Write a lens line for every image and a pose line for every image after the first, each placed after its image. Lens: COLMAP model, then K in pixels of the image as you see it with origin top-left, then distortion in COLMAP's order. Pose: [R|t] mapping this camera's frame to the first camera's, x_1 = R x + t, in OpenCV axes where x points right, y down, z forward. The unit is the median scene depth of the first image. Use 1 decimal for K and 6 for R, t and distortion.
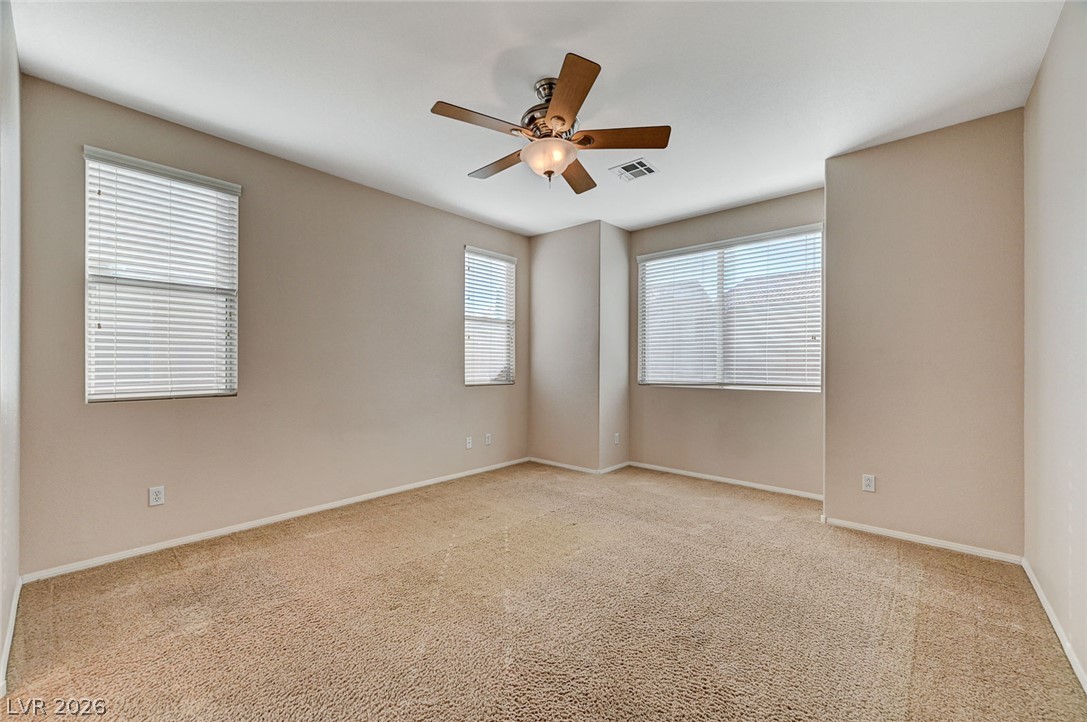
lens RADIAL K [[431.7, 0, 544.9], [0, 431.7, 363.4], [0, 0, 1]] dist [0.003530, 0.000463]
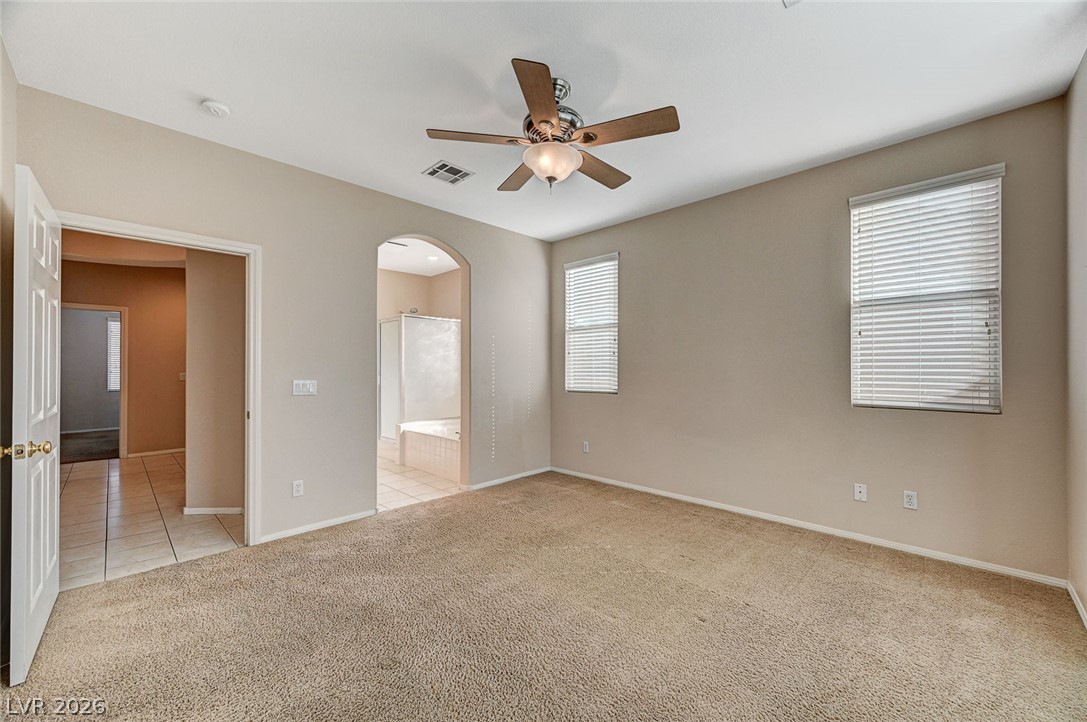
lens RADIAL K [[411.6, 0, 547.2], [0, 411.6, 372.4], [0, 0, 1]] dist [0.001671, 0.000154]
pose [[-0.024927, -0.000058, -0.999689, 0.507714], [-0.005025, 0.999987, 0.000067, 0.000869], [0.999677, 0.005025, -0.024927, 0.571634]]
